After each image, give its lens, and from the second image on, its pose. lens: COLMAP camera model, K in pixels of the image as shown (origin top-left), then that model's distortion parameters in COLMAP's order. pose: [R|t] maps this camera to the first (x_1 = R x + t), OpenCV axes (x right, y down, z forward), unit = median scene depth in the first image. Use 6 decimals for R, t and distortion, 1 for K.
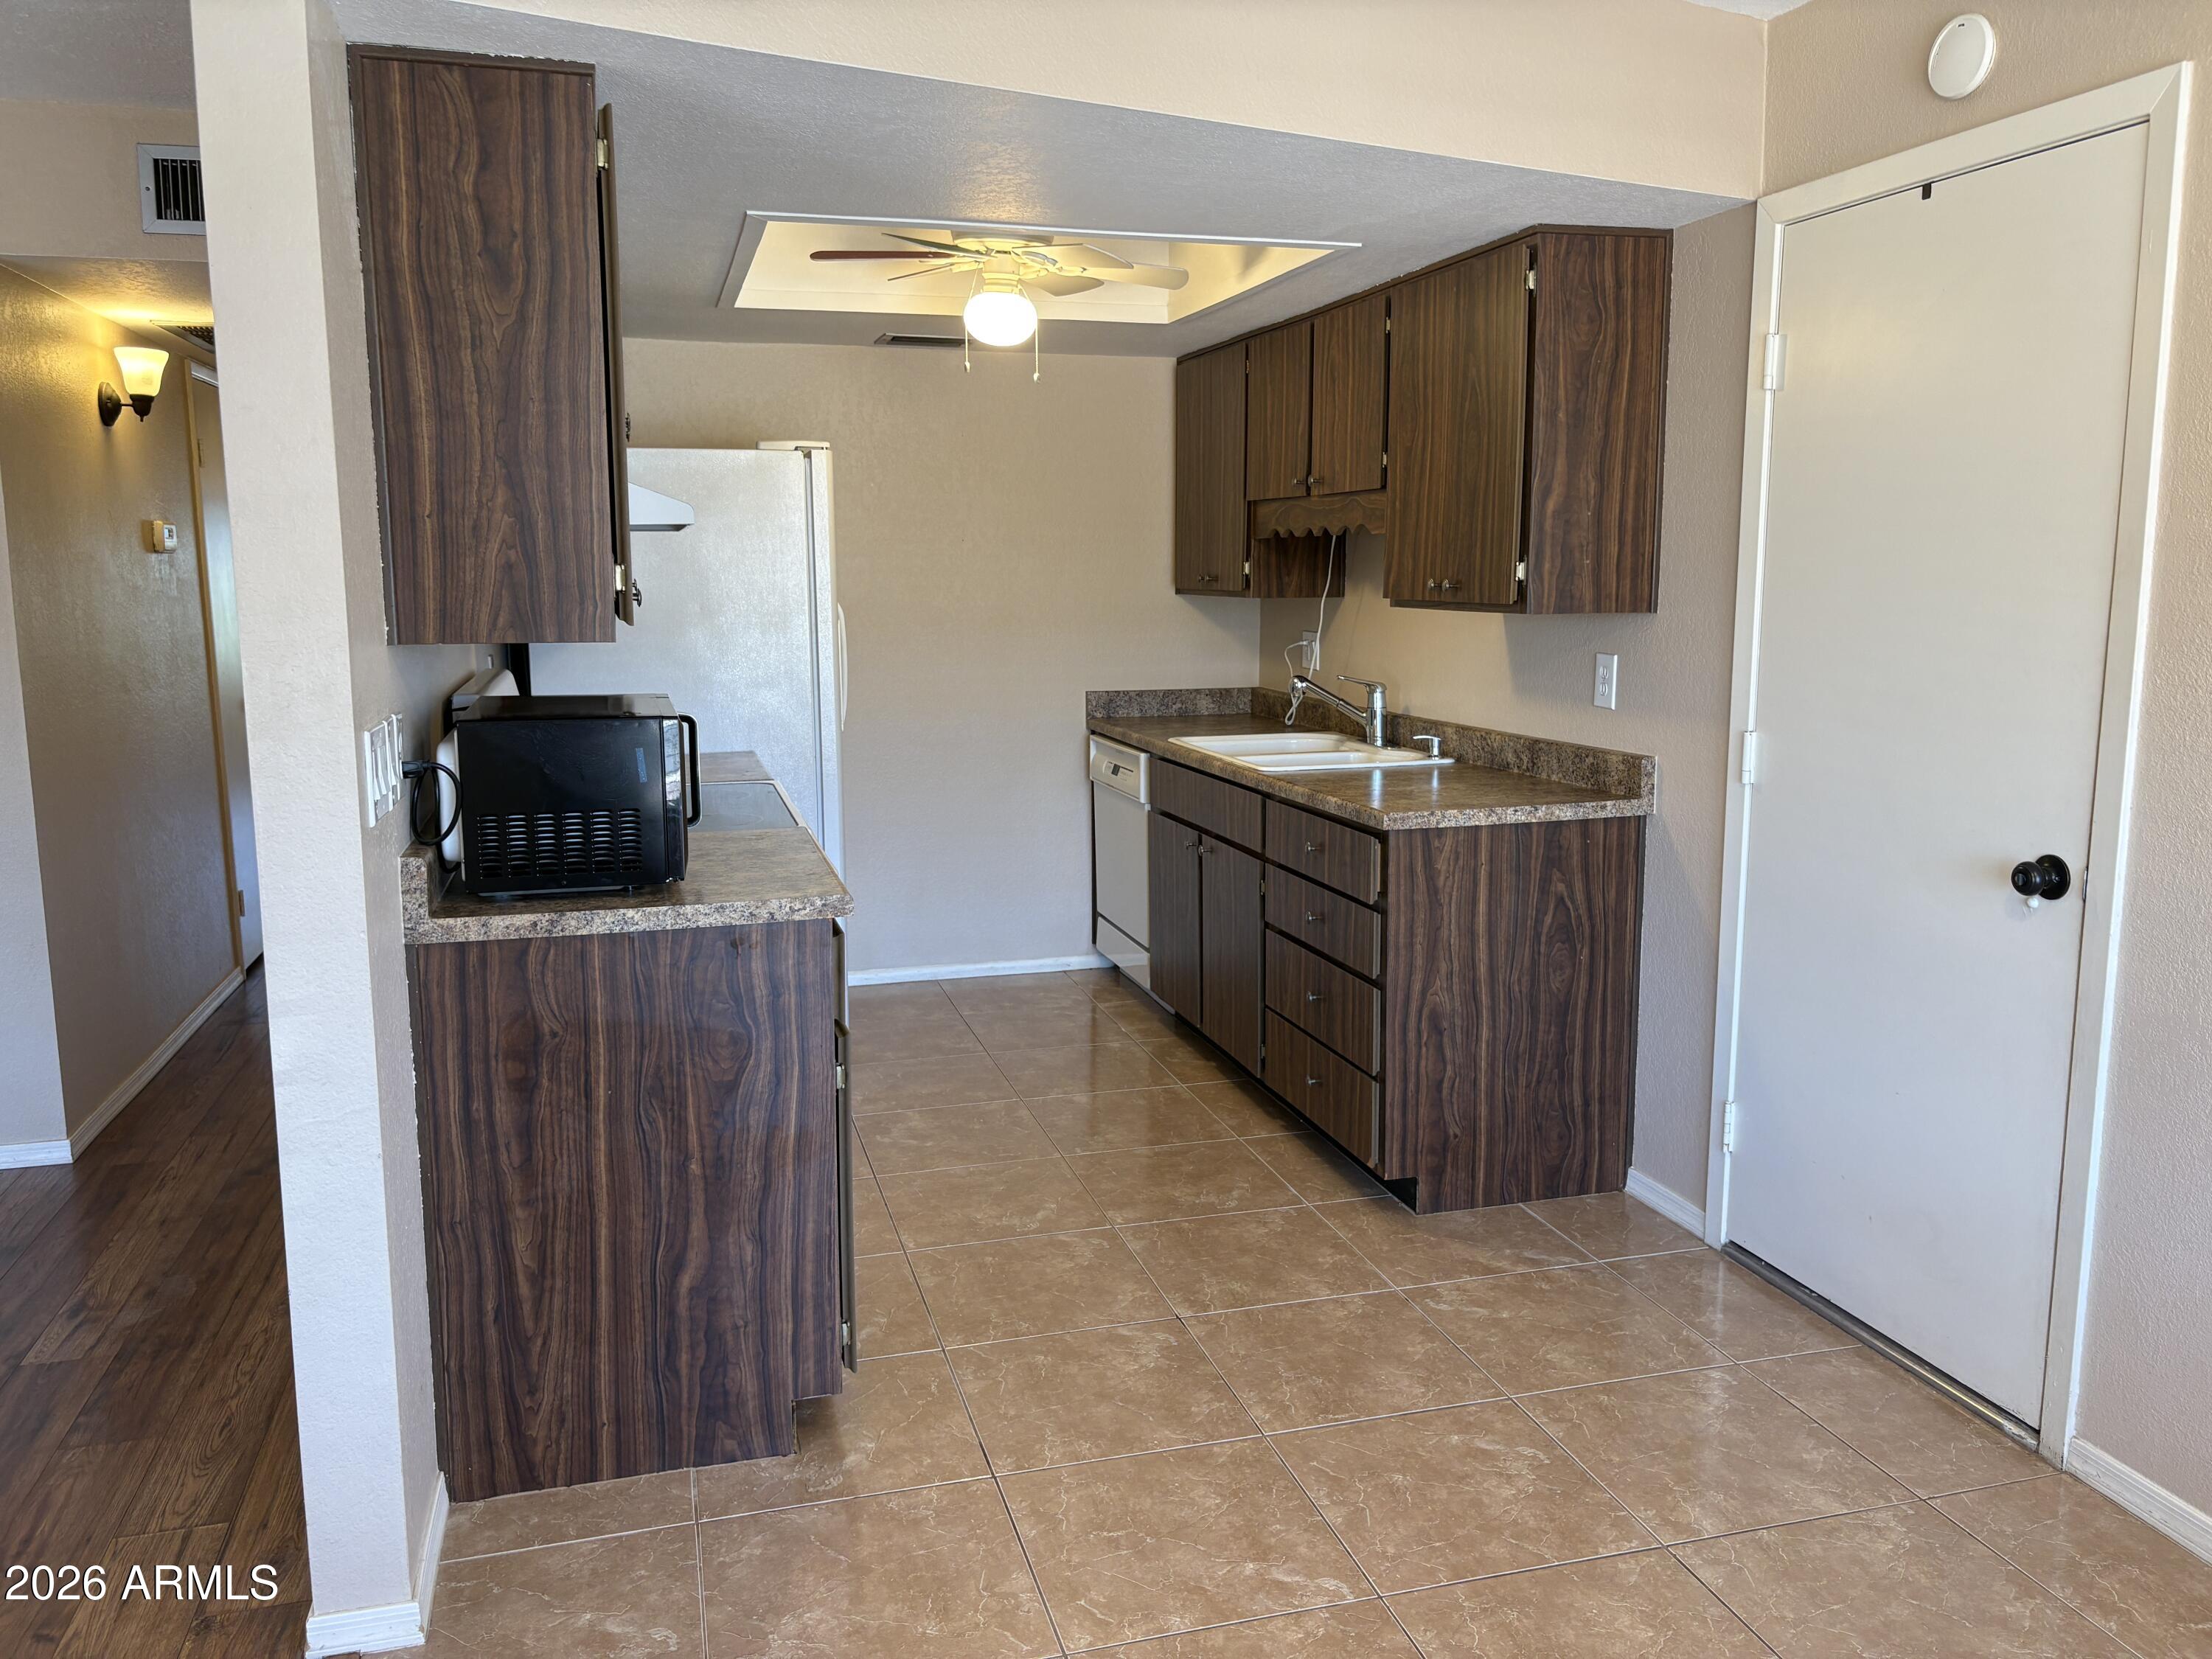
lens RADIAL K [[1674.3, 0, 1128.6], [0, 1674.3, 801.5], [0, 0, 1]] dist [0.049380, -0.056945]
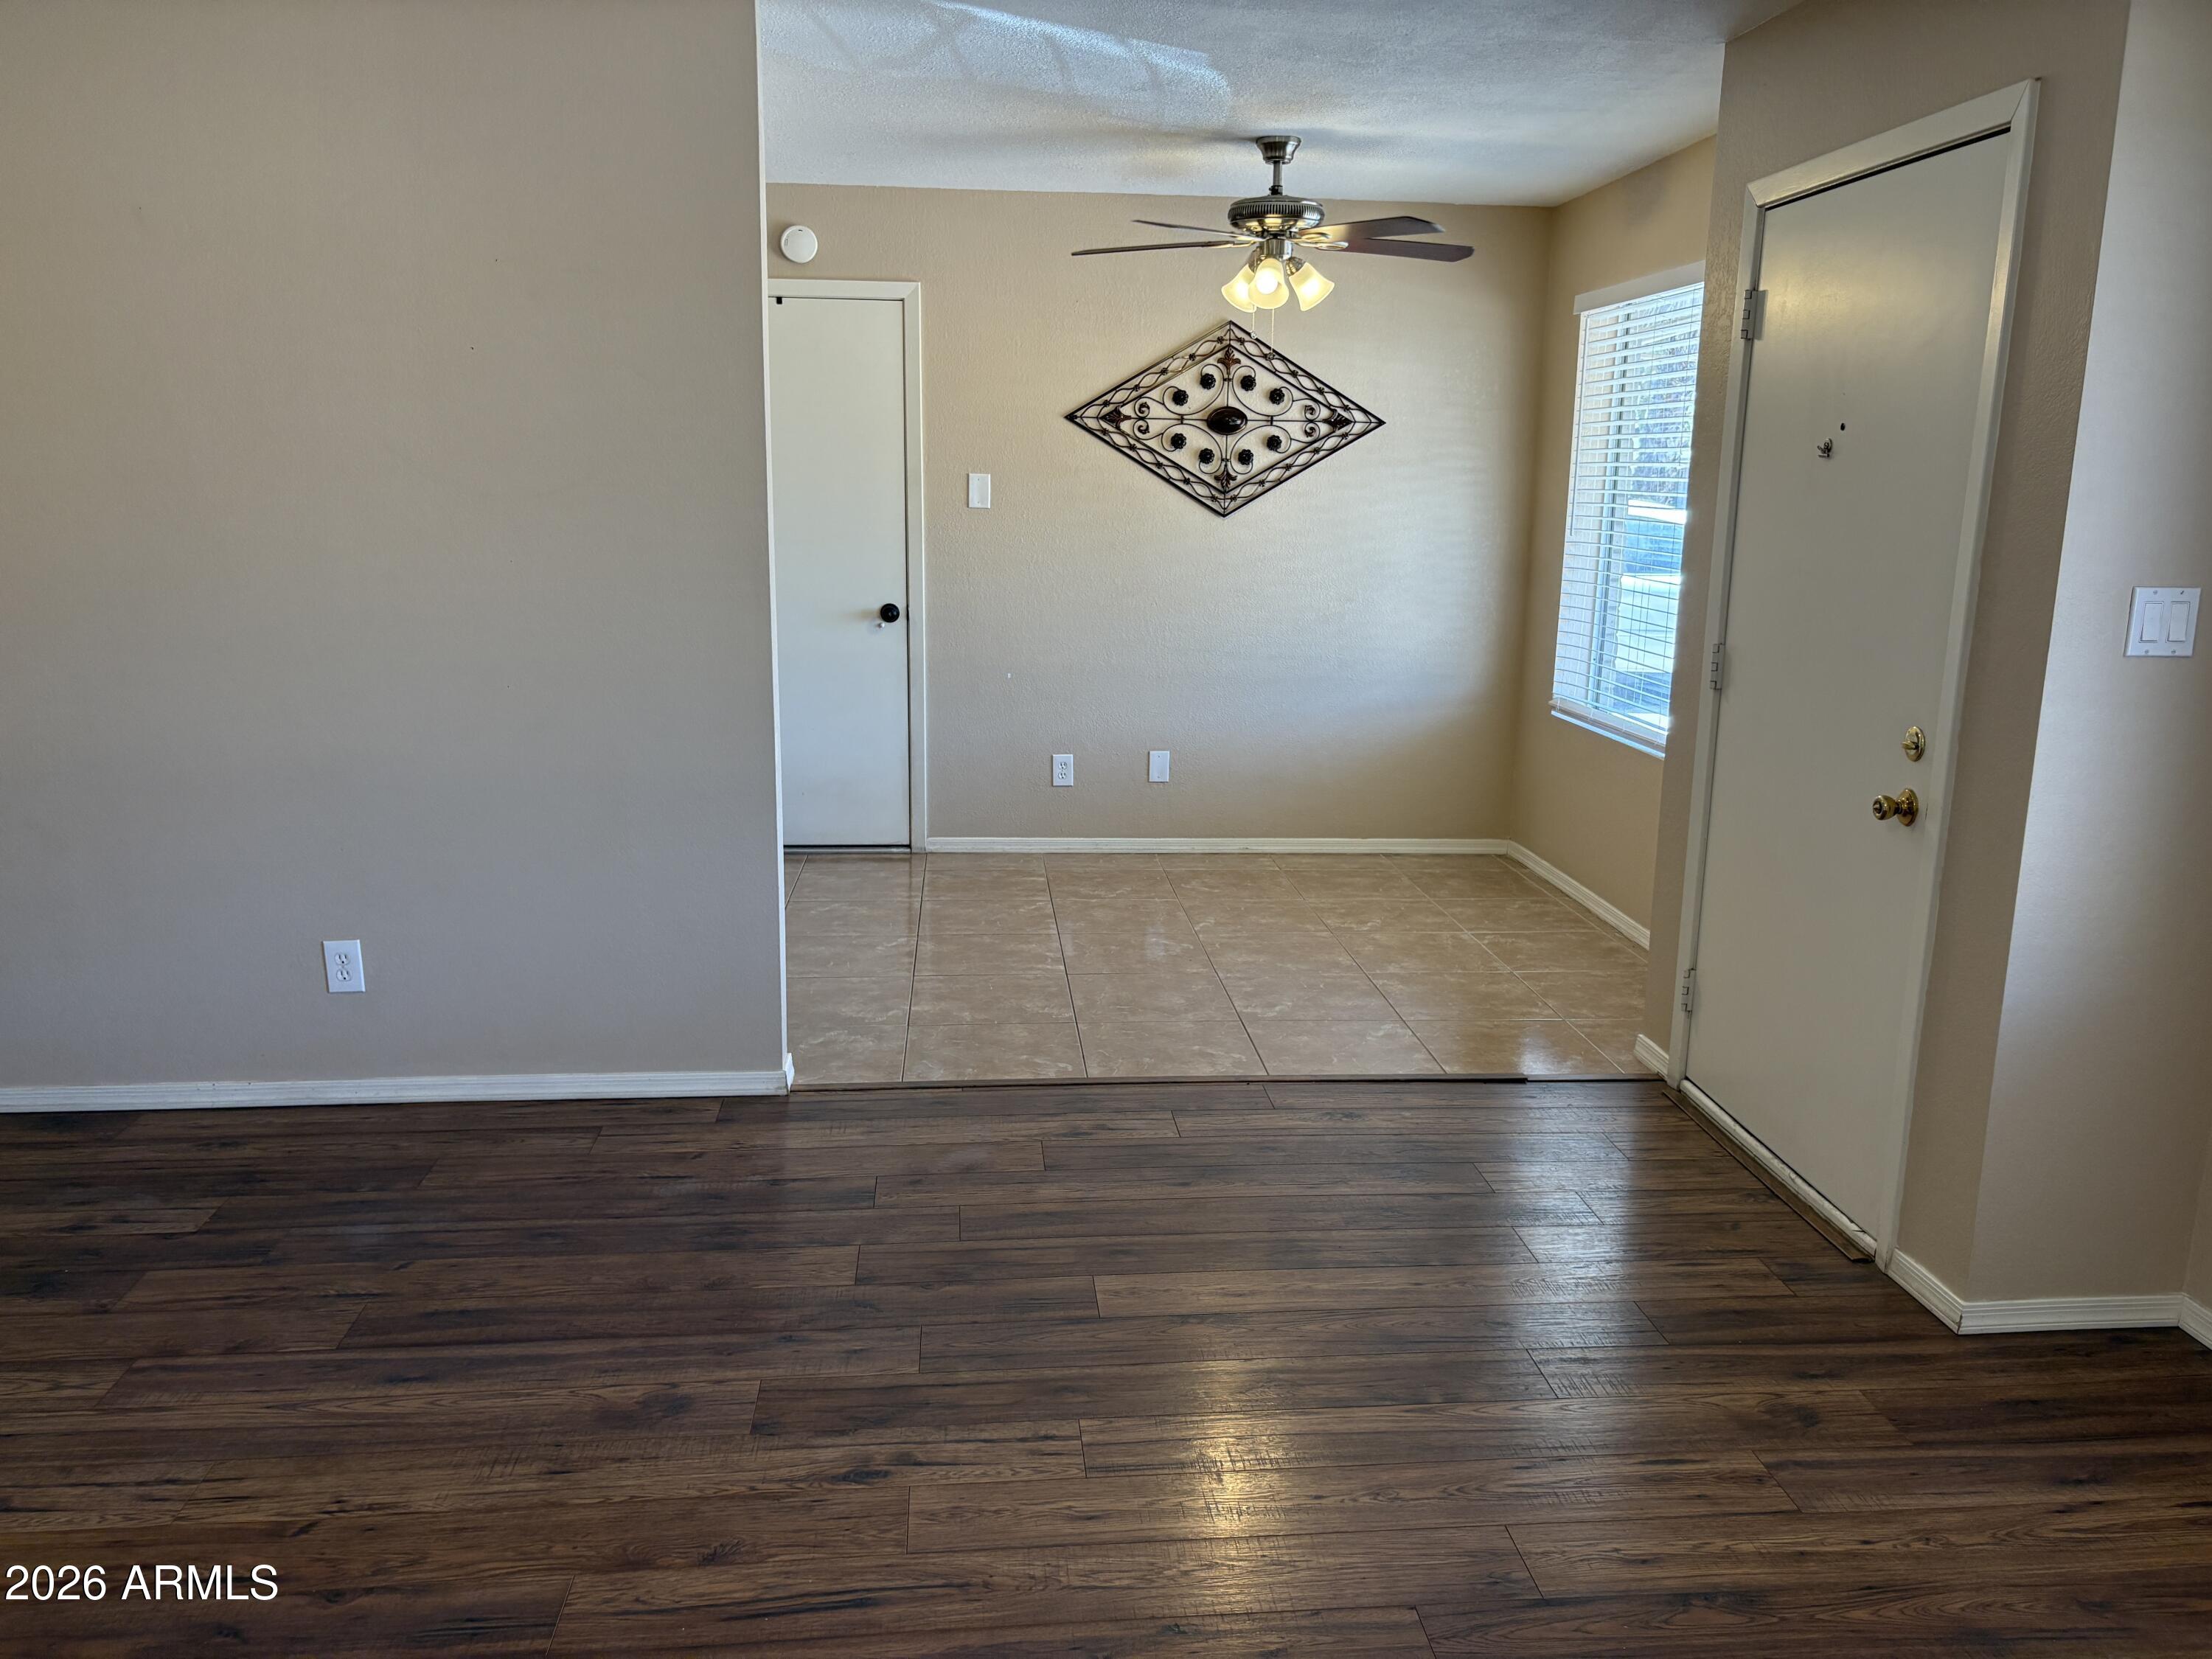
lens RADIAL K [[1674.3, 0, 1120.3], [0, 1674.3, 825.8], [0, 0, 1]] dist [0.049380, -0.056945]
pose [[0.193015, -0.198504, 0.960906, -1.682907], [0.124579, 0.976354, 0.176672, -0.038174], [-0.973255, 0.085609, 0.213180, 0.194887]]
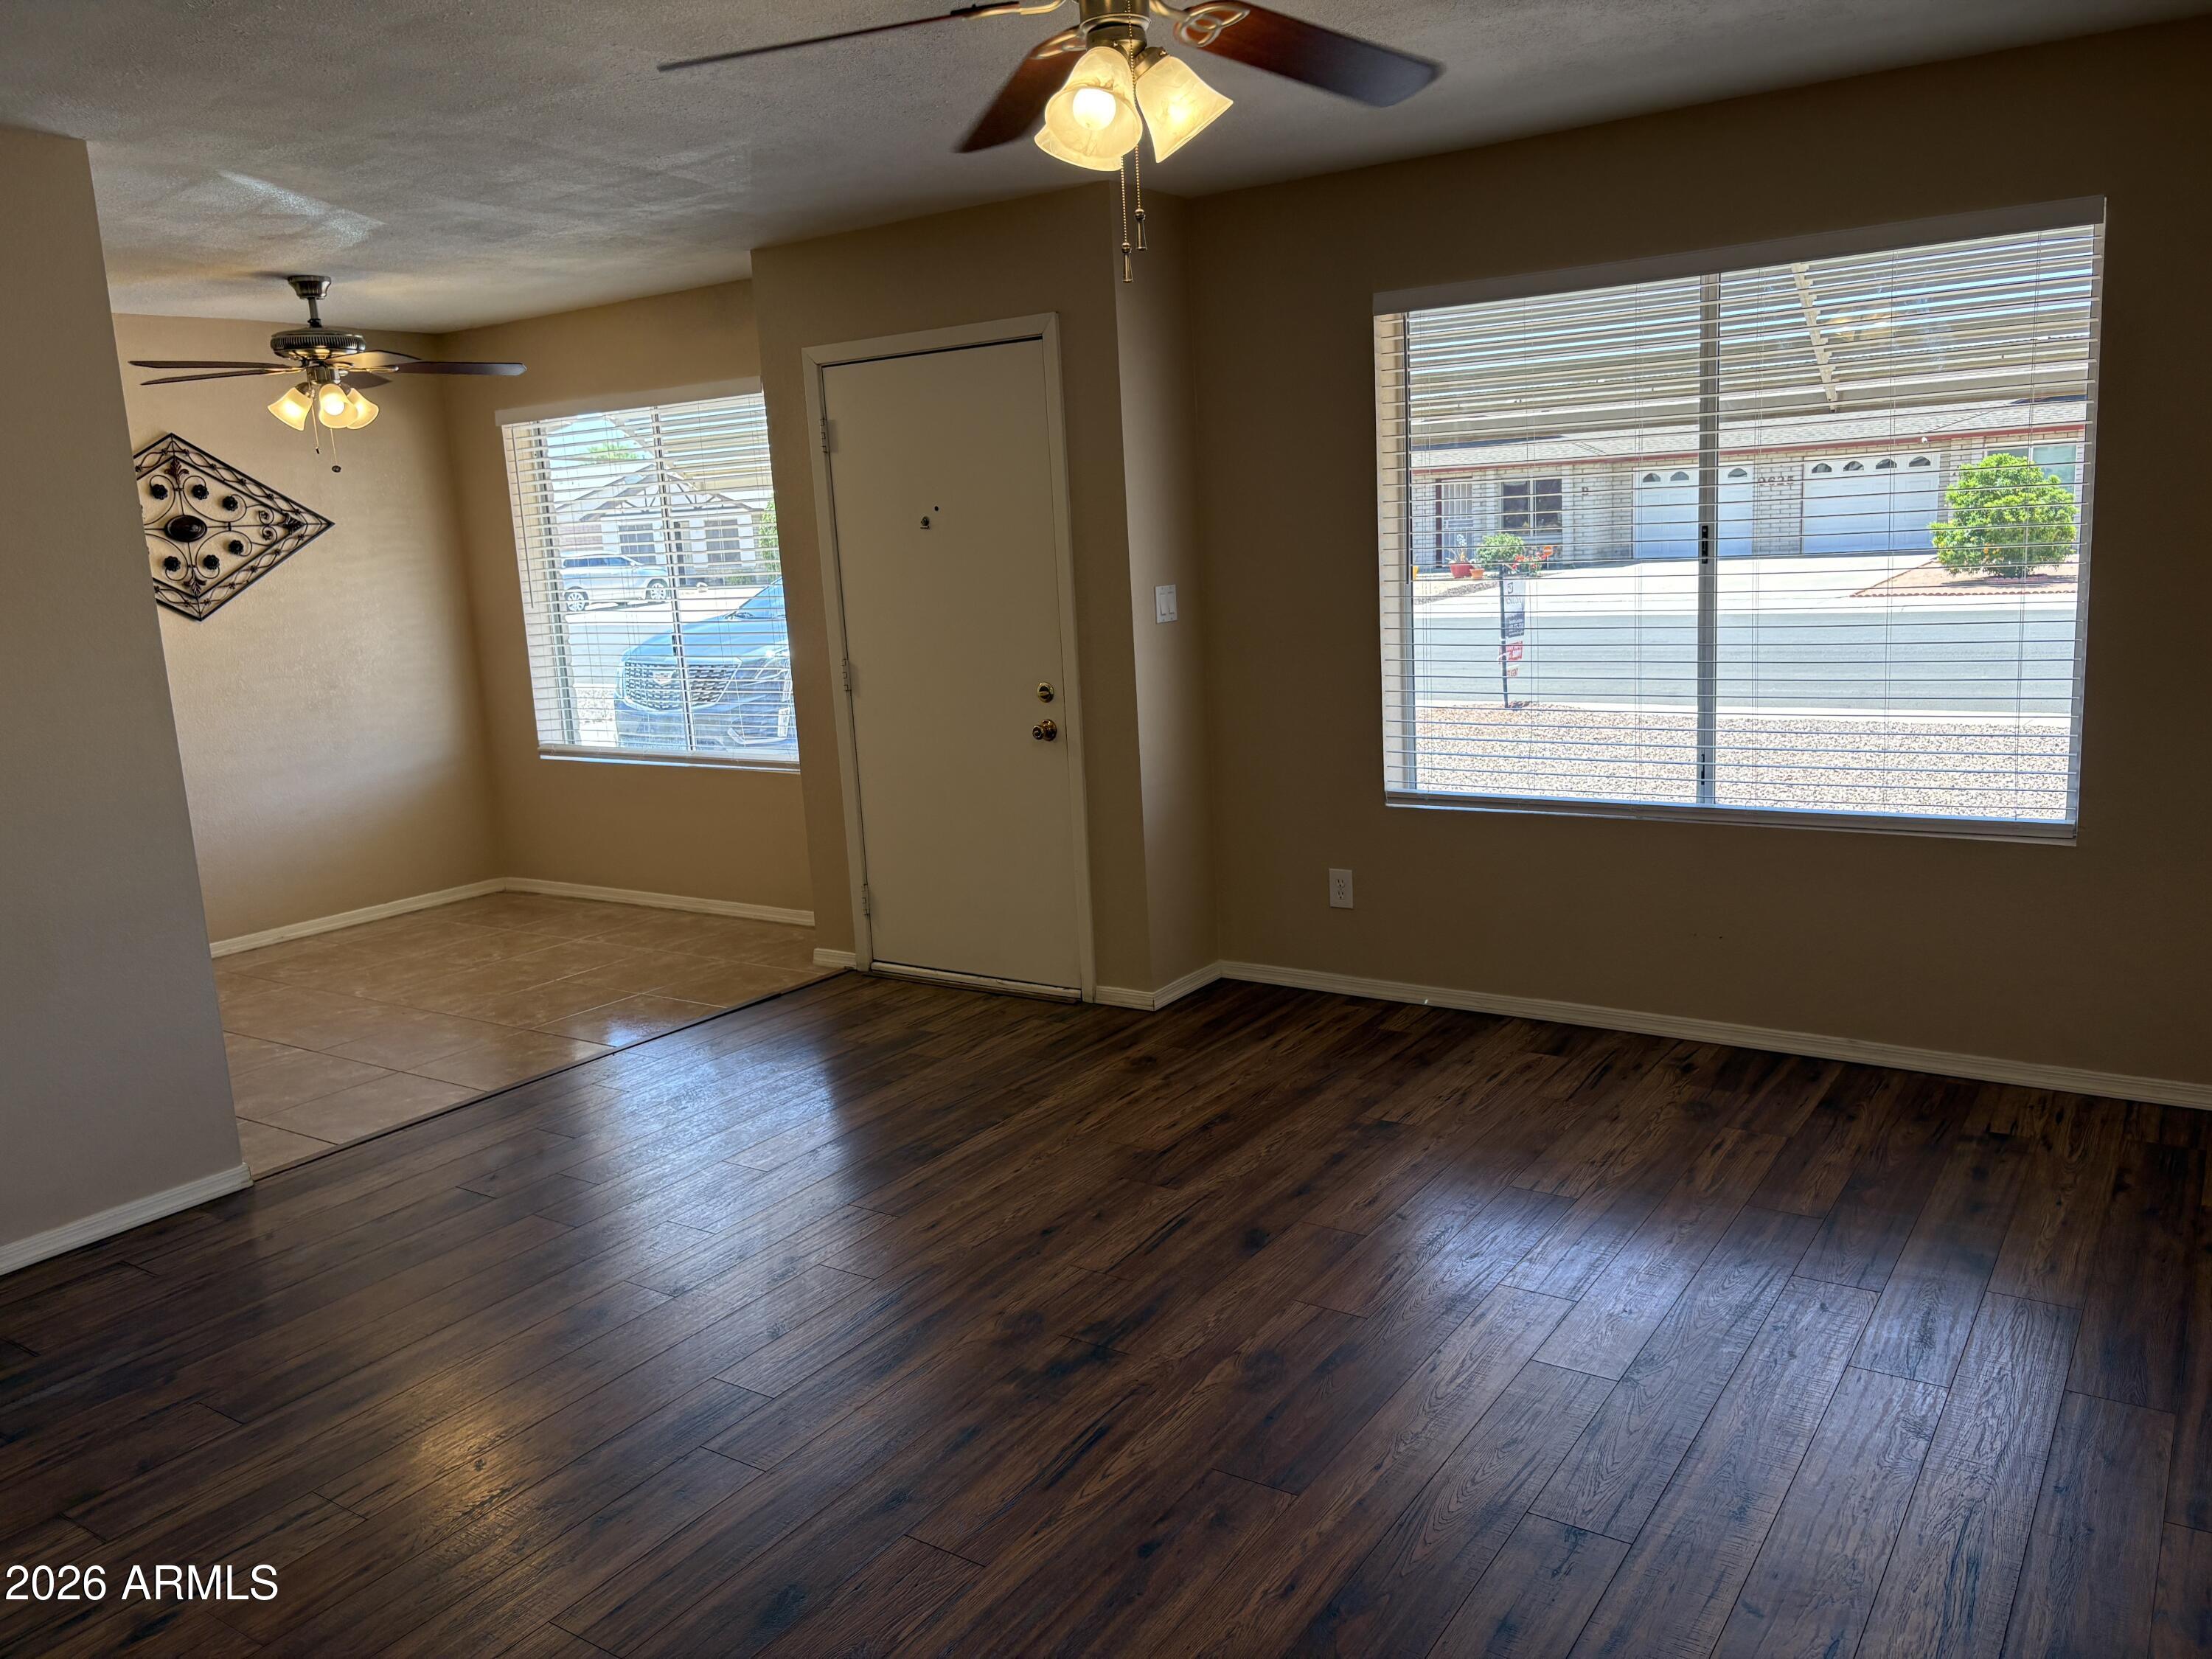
lens RADIAL K [[1674.3, 0, 1104.4], [0, 1674.3, 814.8], [0, 0, 1]] dist [0.049380, -0.056945]
pose [[-0.629216, -0.099463, 0.770840, -2.004947], [0.165128, 0.952028, 0.257633, -0.171198], [-0.759486, 0.289394, -0.582608, 1.009627]]
